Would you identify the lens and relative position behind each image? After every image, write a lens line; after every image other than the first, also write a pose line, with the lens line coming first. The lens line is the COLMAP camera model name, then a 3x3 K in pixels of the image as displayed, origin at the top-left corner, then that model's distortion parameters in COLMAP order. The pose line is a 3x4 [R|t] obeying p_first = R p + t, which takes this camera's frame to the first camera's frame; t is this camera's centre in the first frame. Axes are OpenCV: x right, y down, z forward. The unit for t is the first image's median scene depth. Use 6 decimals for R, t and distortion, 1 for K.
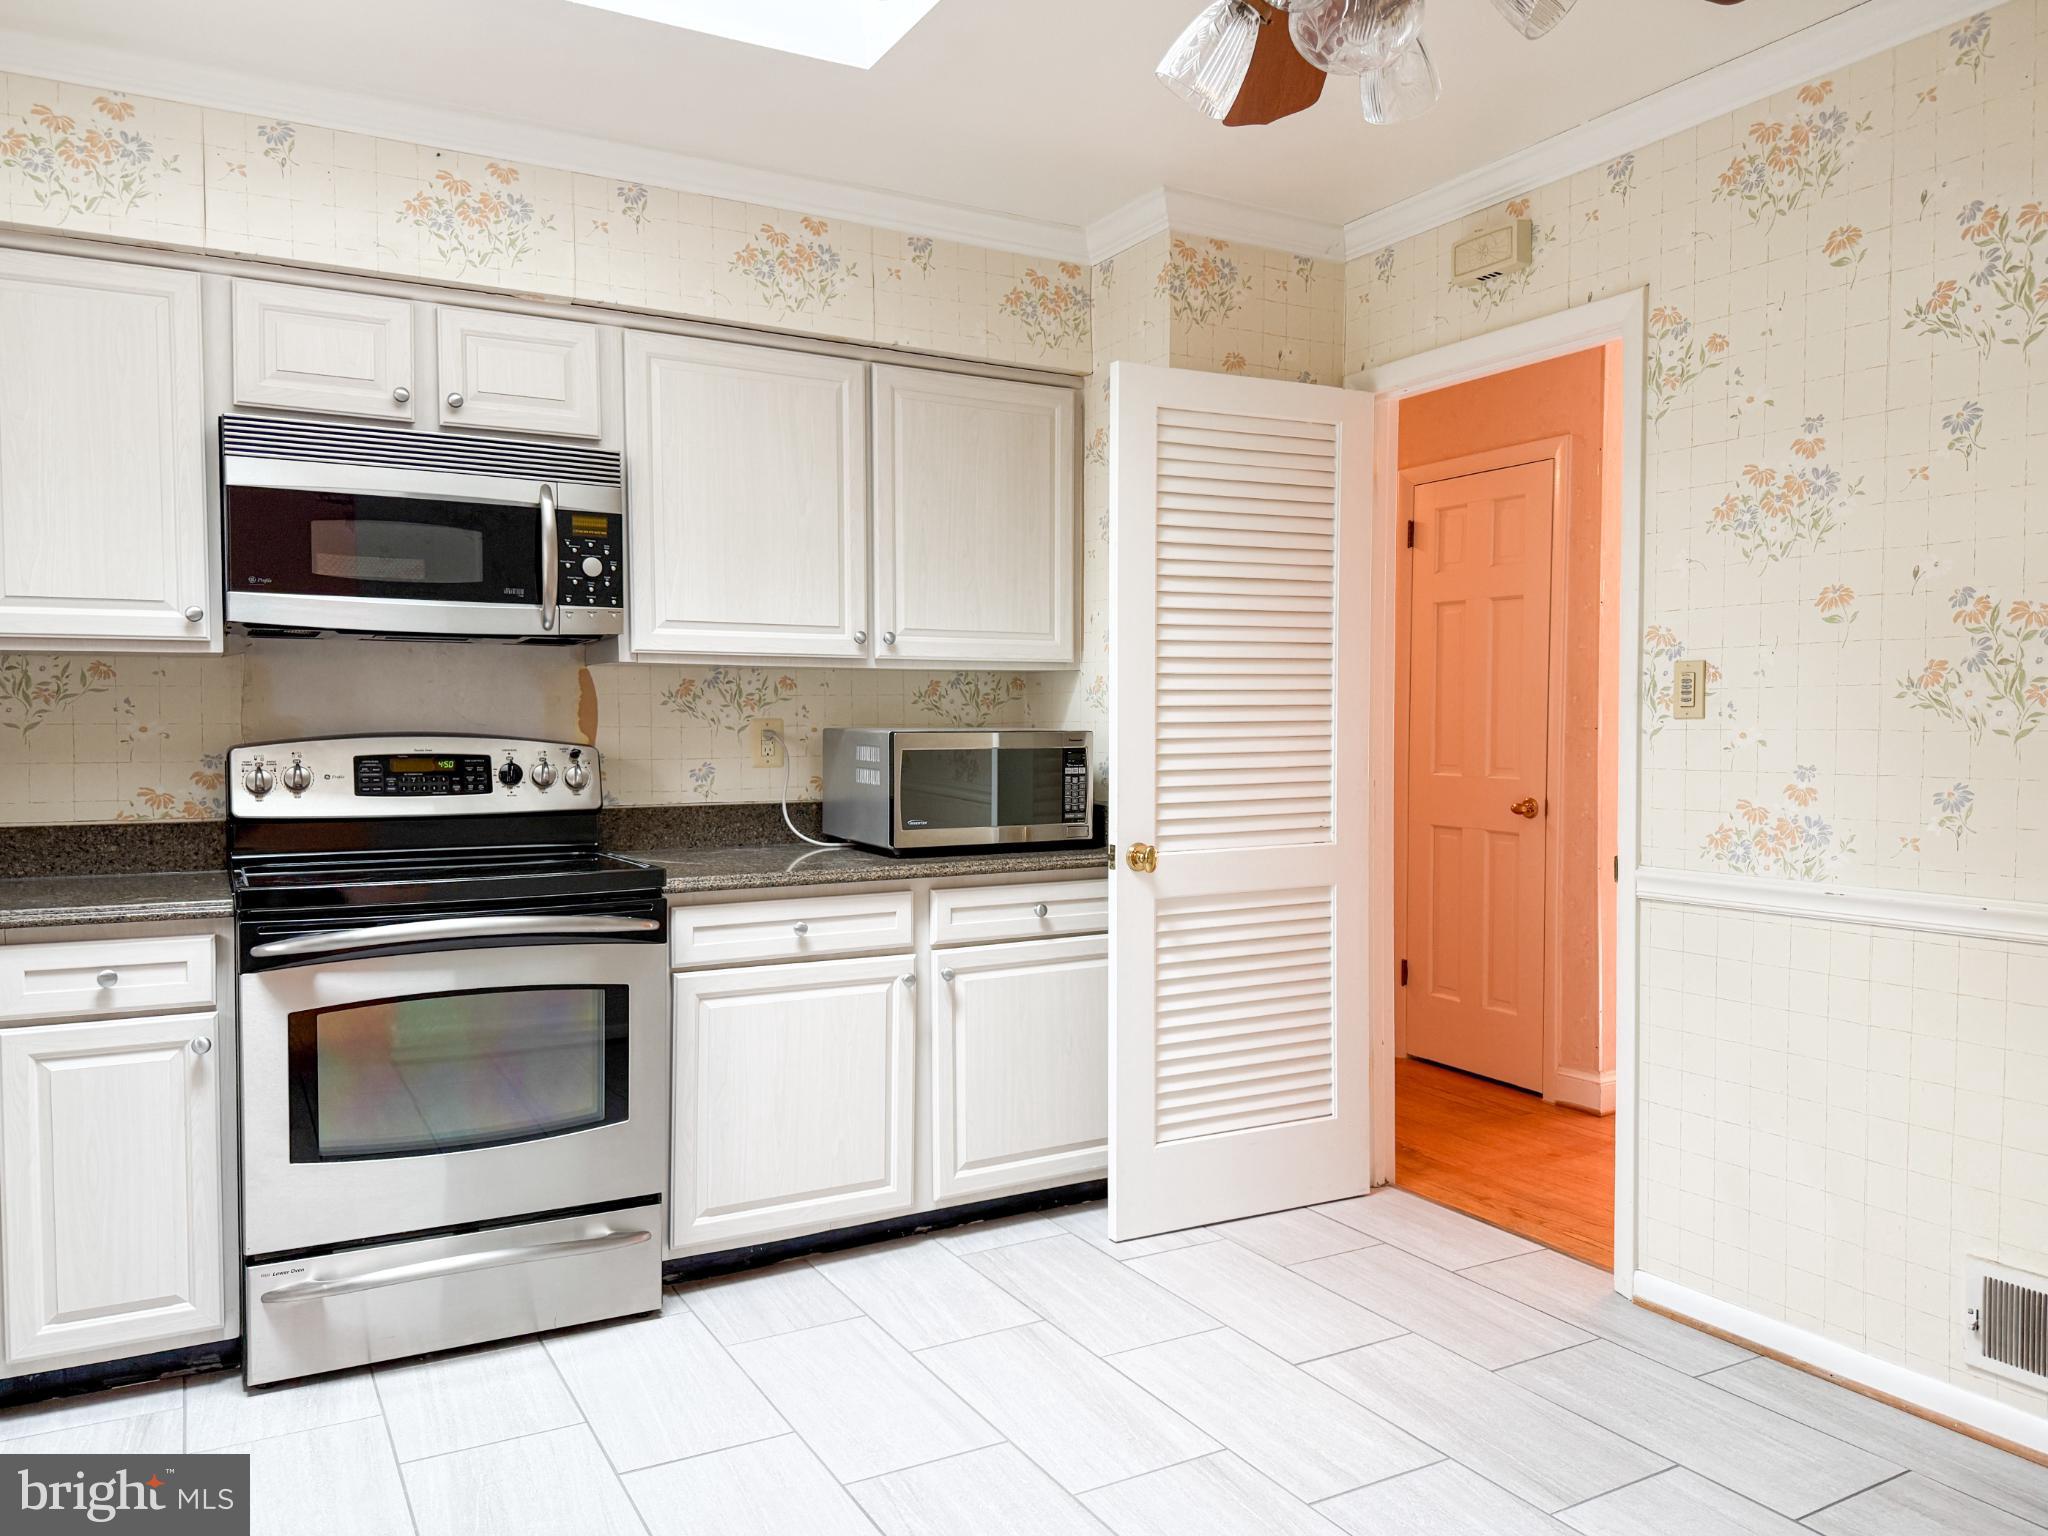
lens RADIAL K [[1427.9, 0, 1014.6], [0, 1427.9, 775.7], [0, 0, 1]] dist [0.027811, -0.042949]
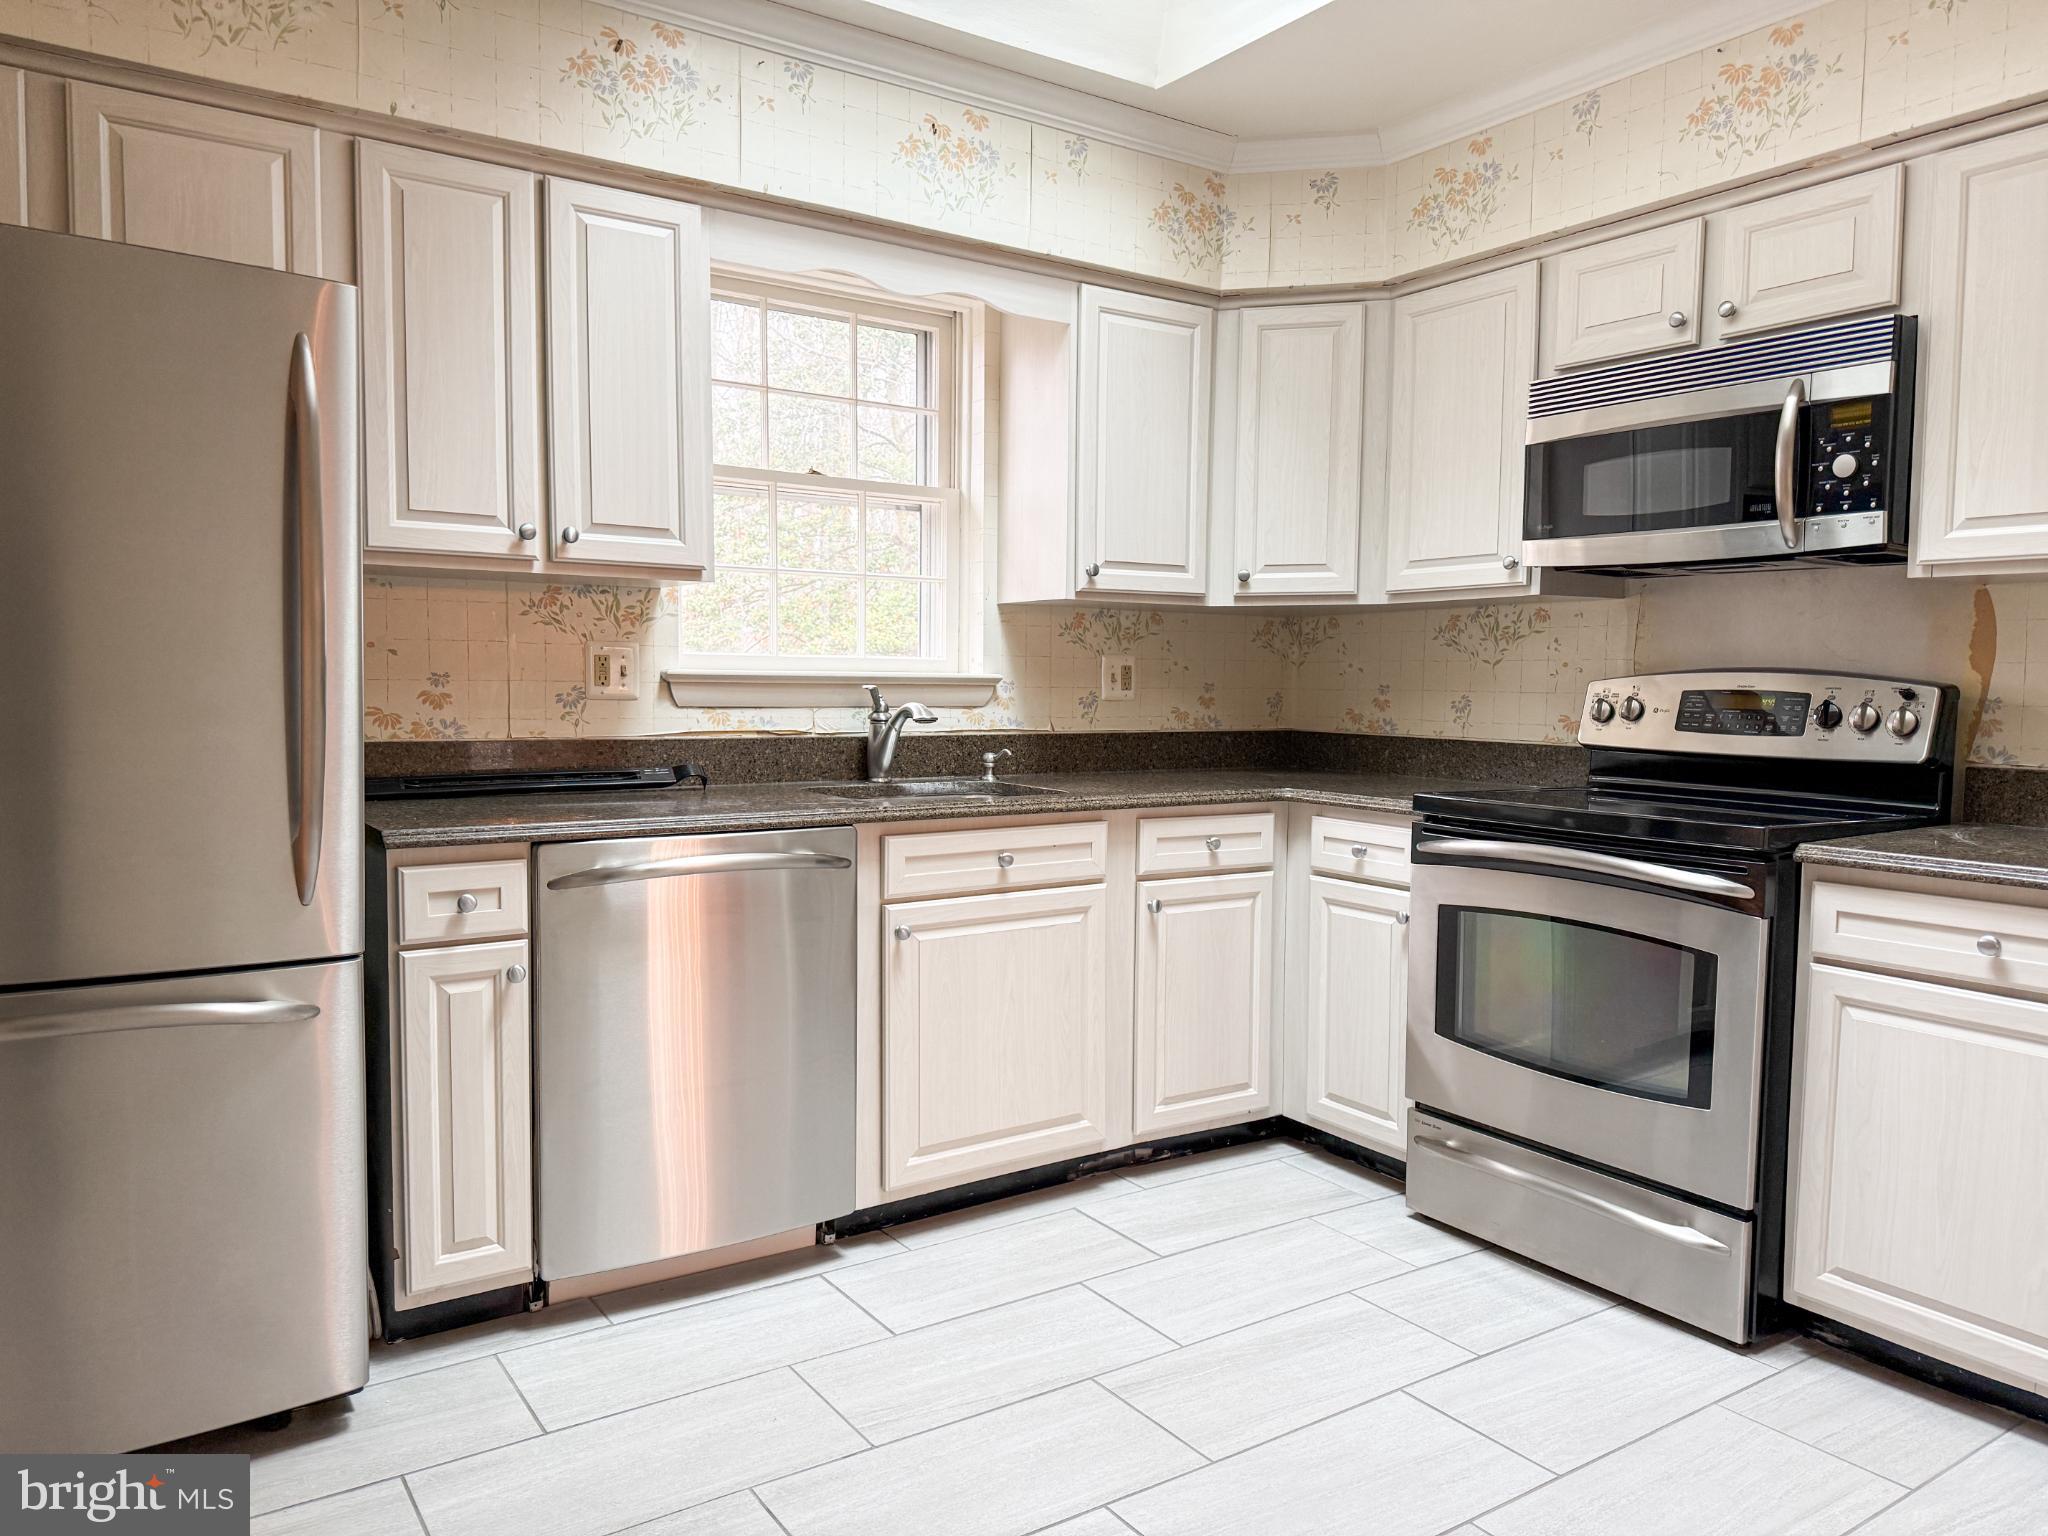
lens RADIAL K [[1427.9, 0, 1013.5], [0, 1427.9, 764.5], [0, 0, 1]] dist [0.027811, -0.042949]
pose [[0.077863, 0.067559, -0.994672, 0.515127], [-0.041481, 0.997057, 0.064474, -0.007282], [0.996101, 0.036240, 0.080436, 0.468138]]
